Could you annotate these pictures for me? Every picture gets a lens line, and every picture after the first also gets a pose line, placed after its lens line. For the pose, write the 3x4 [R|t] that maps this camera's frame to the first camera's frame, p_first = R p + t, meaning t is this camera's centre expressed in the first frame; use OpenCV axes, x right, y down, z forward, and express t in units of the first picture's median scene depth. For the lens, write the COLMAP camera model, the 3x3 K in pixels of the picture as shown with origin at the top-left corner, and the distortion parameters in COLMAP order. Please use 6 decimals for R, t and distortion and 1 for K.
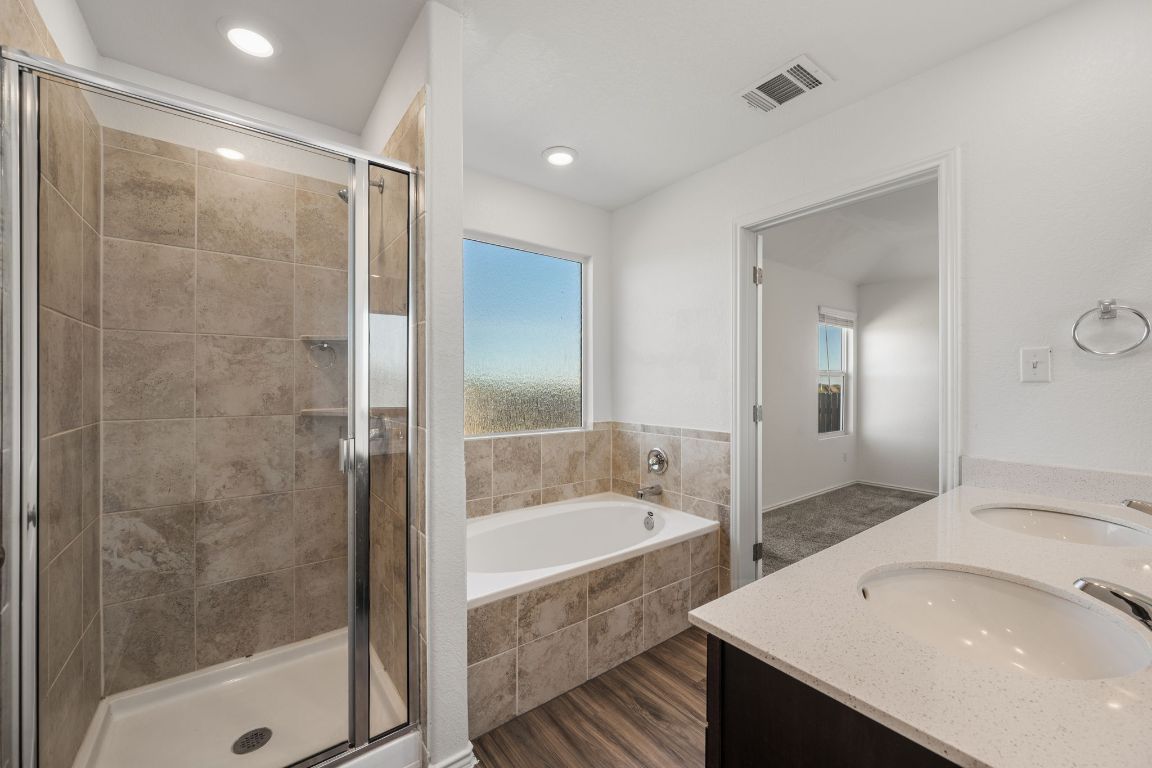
lens RADIAL K [[450.4, 0, 574.7], [0, 450.4, 384.9], [0, 0, 1]] dist [-0.001086, -0.000030]
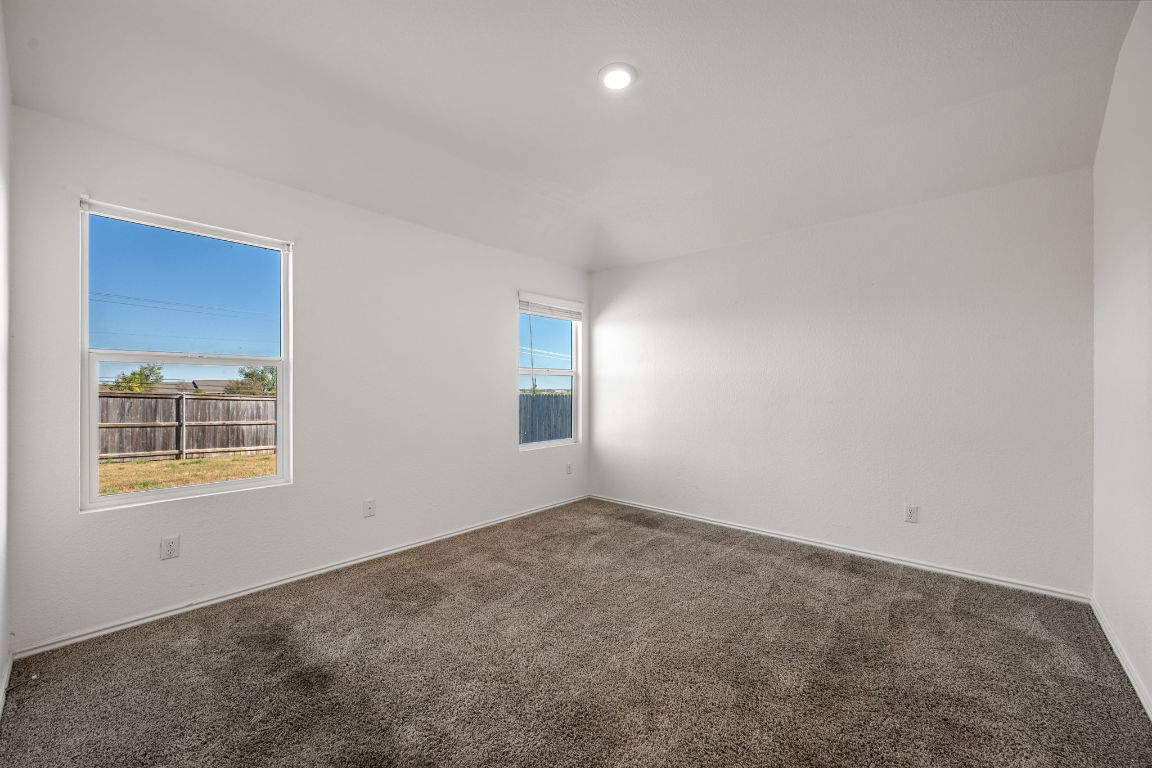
lens RADIAL K [[450.4, 0, 574.7], [0, 450.4, 384.9], [0, 0, 1]] dist [-0.001086, -0.000030]
pose [[0.980892, 0.002184, 0.194542, 0.439954], [-0.000773, 0.999973, -0.007327, 0.004623], [-0.194553, 0.007036, 0.980867, 0.147249]]
